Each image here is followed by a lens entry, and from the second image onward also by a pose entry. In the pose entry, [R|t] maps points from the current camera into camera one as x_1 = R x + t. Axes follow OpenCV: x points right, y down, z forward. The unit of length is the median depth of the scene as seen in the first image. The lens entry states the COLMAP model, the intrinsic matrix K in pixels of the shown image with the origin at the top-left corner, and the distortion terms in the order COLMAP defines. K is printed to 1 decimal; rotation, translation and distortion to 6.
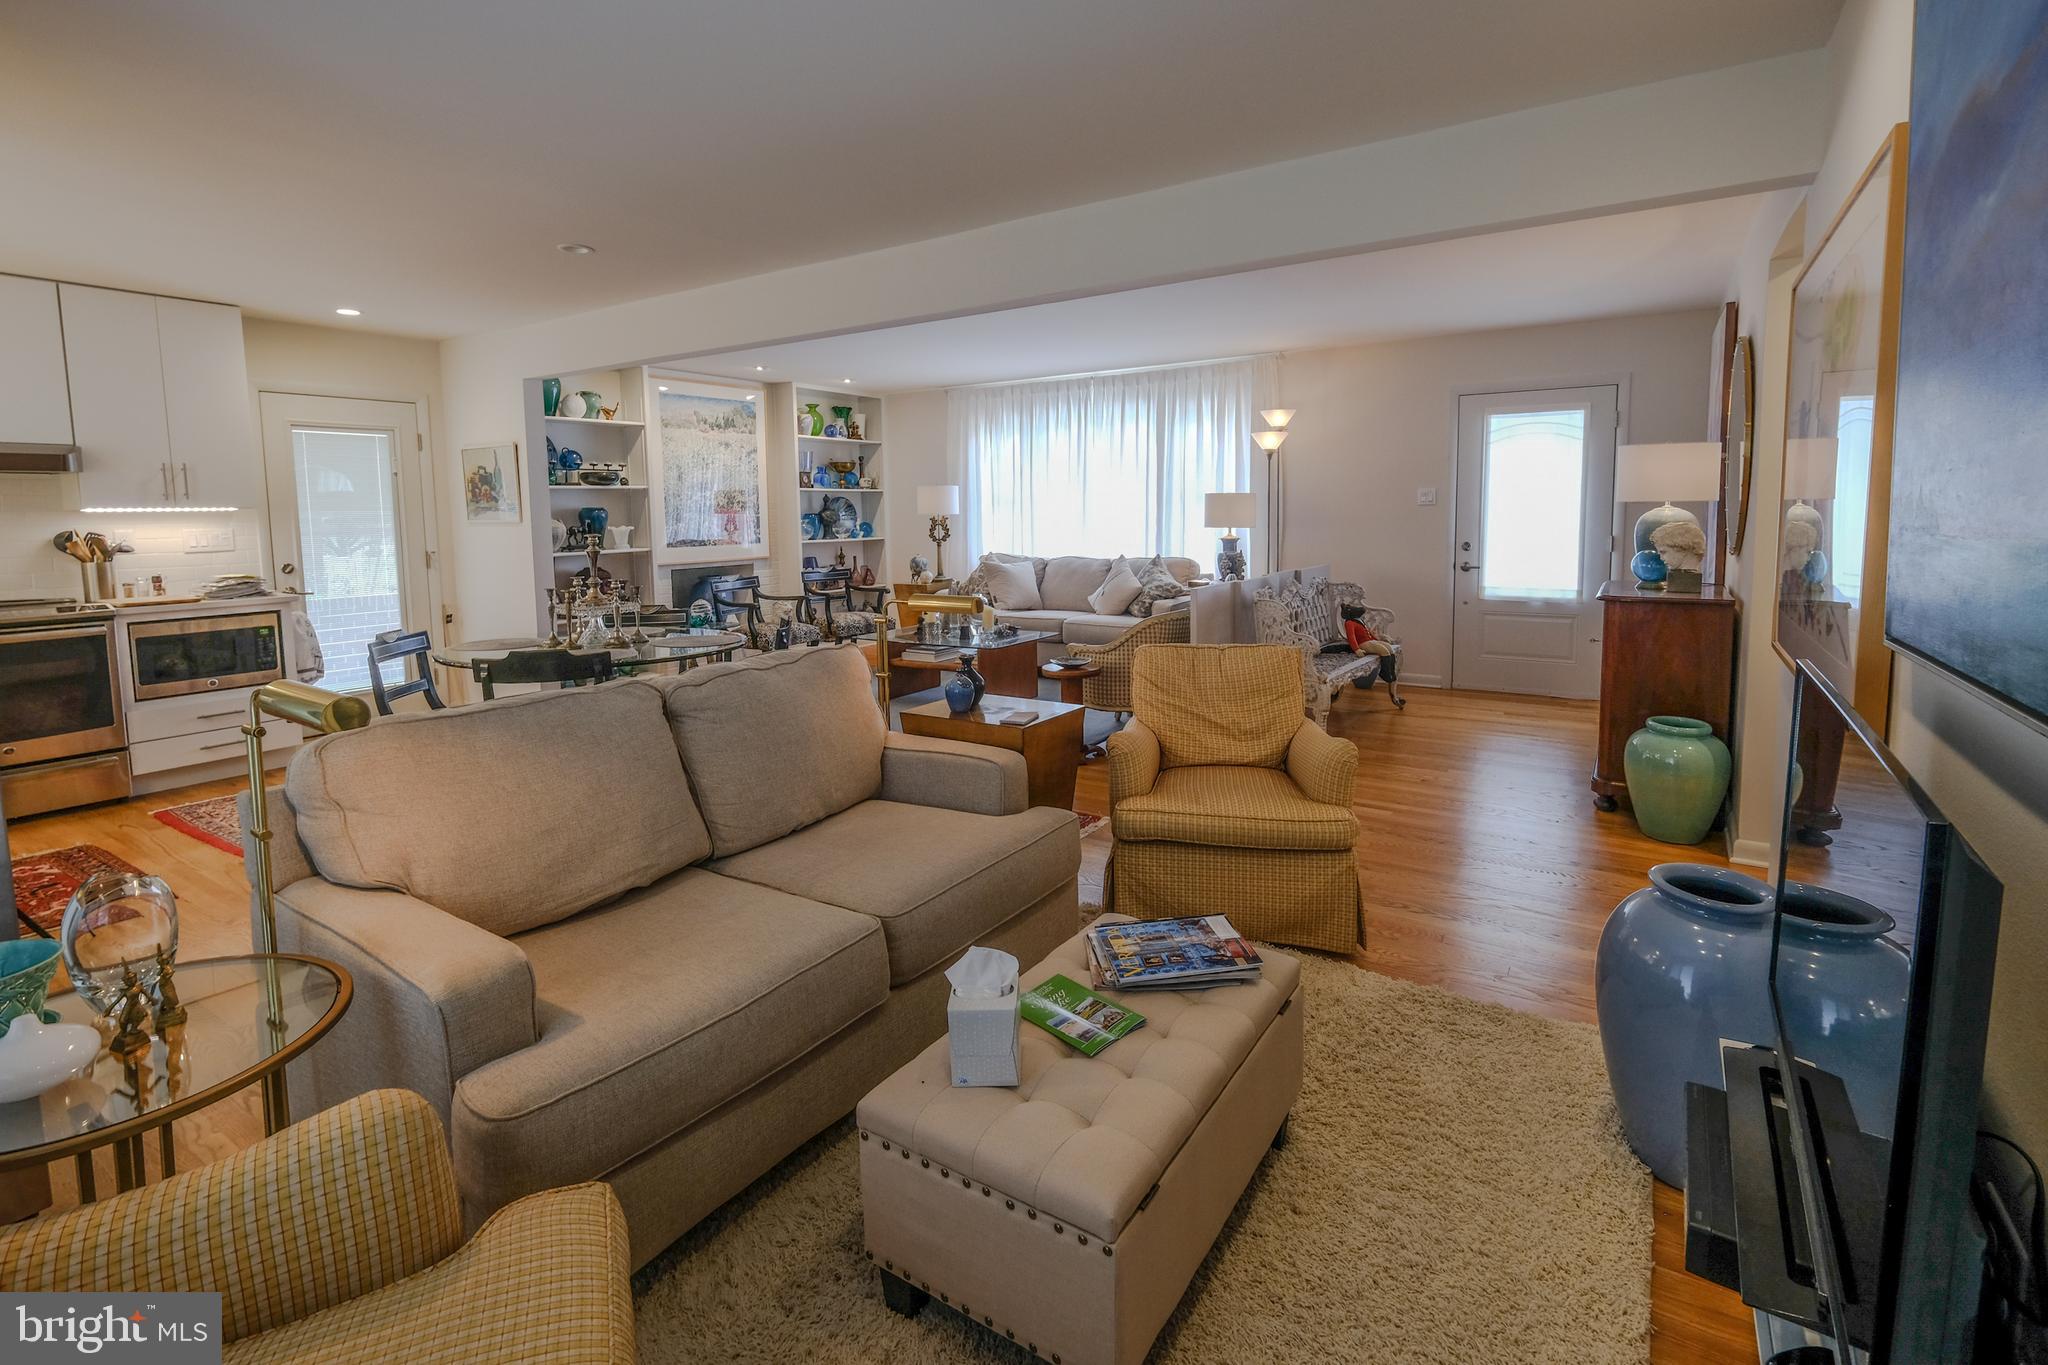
lens RADIAL K [[937.5, 0, 1031.6], [0, 937.5, 596.9], [0, 0, 1]] dist [-0.001316, -0.001041]
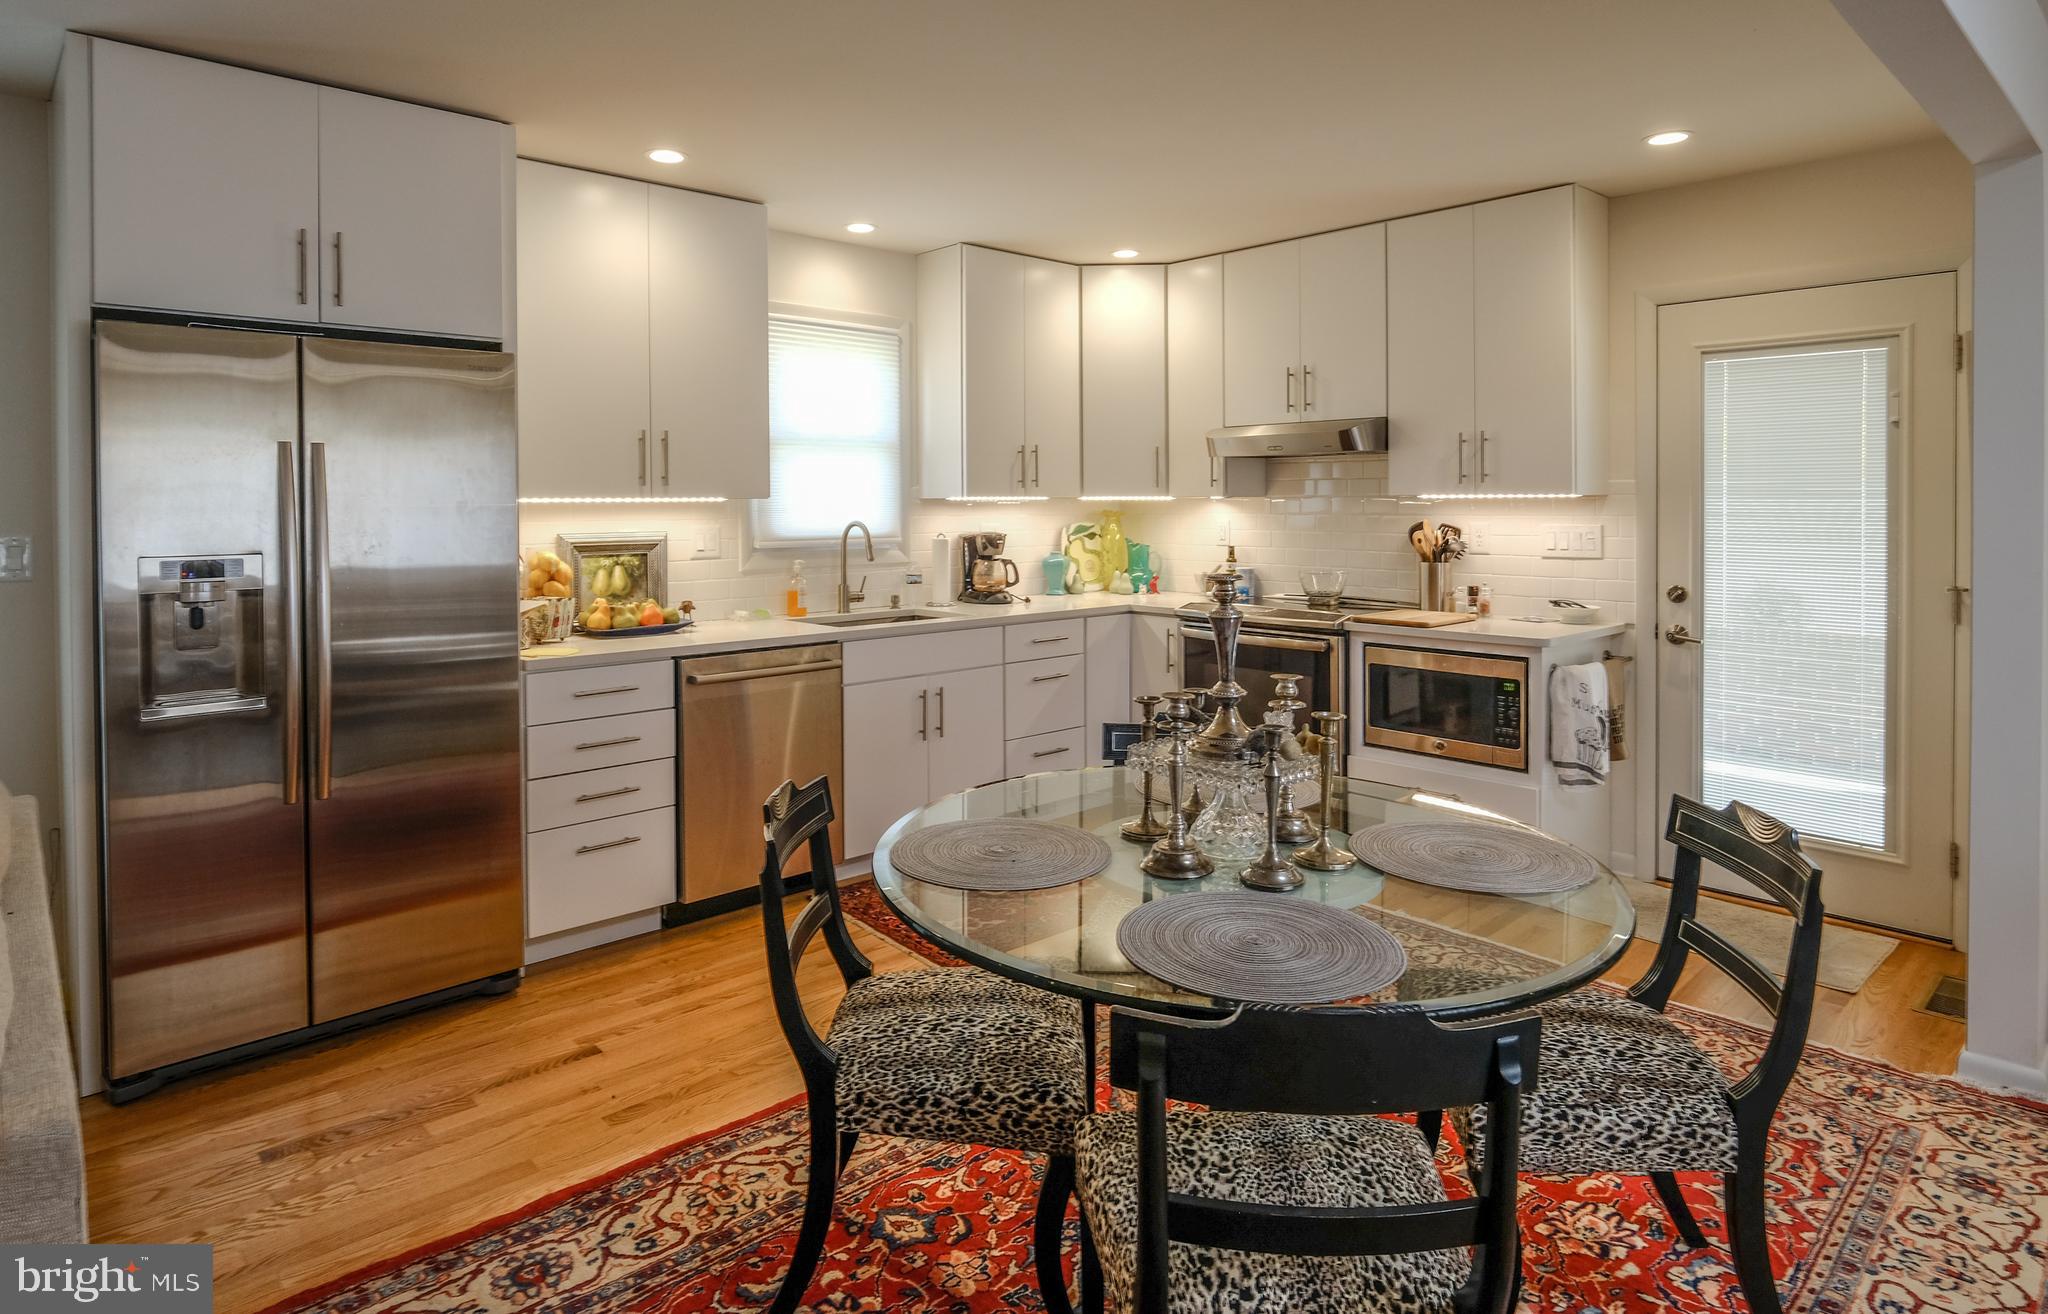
lens RADIAL K [[1115.4, 0, 931.1], [0, 1115.4, 514.1], [0, 0, 1]] dist [-0.012207, -0.001576]
pose [[-0.275434, 0.018604, -0.961140, 0.012709], [-0.087323, 0.995195, 0.044287, -0.056734], [0.957346, 0.096128, -0.272486, 0.582797]]
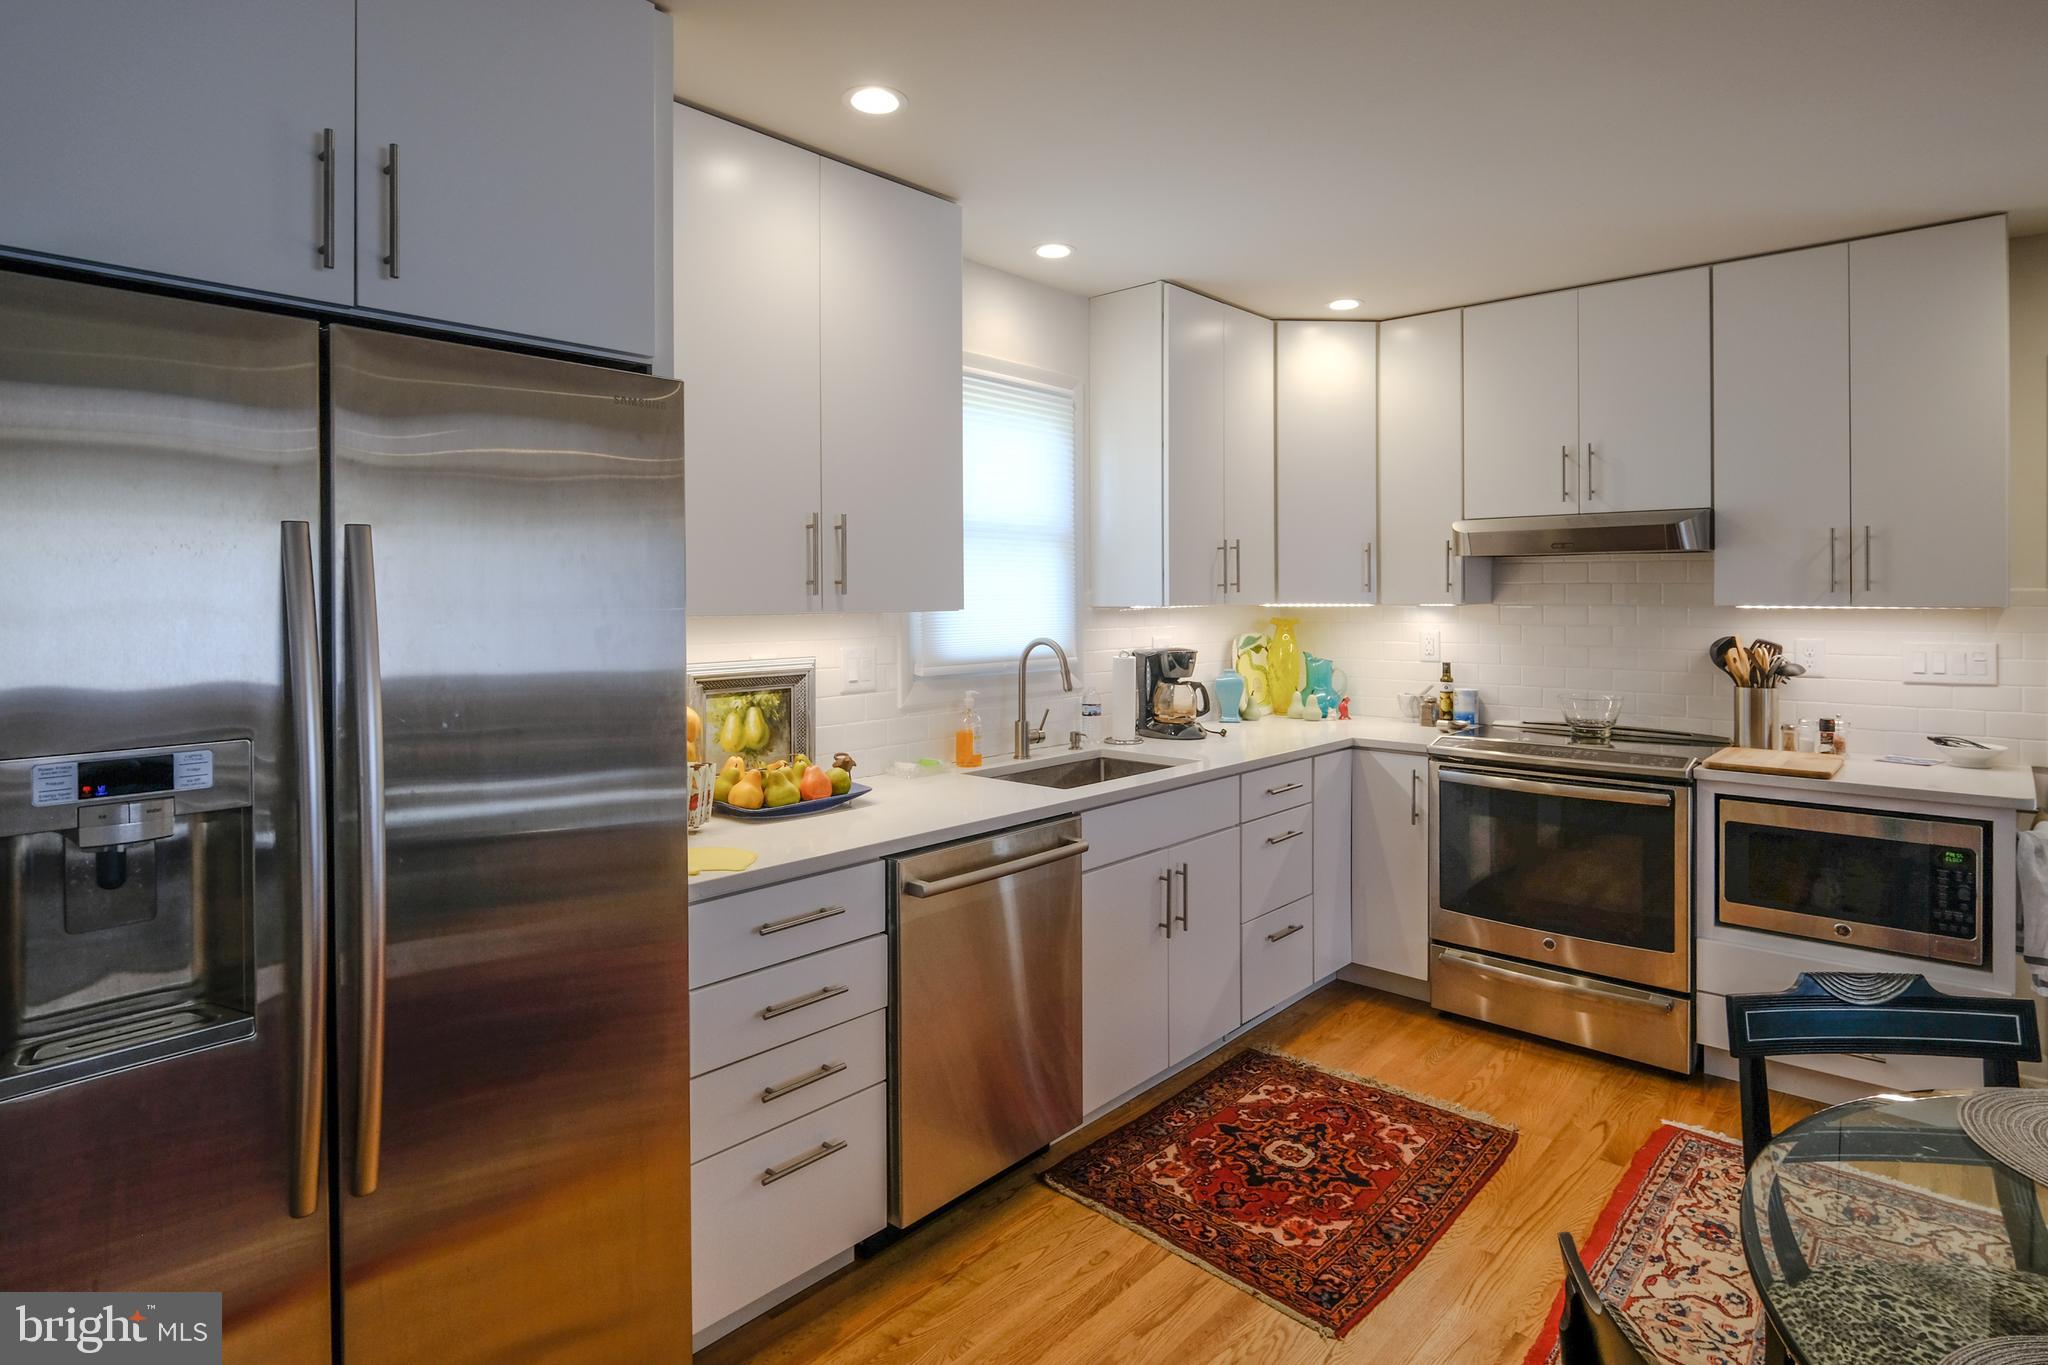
lens RADIAL K [[1083.3, 0, 990.3], [0, 1083.3, 598.8], [0, 0, 1]] dist [-0.005966, -0.002787]
pose [[-0.165625, 0.011173, -0.986125, -0.126764], [-0.091873, 0.995413, 0.026709, -0.047891], [0.981900, 0.095022, -0.163839, 0.414240]]
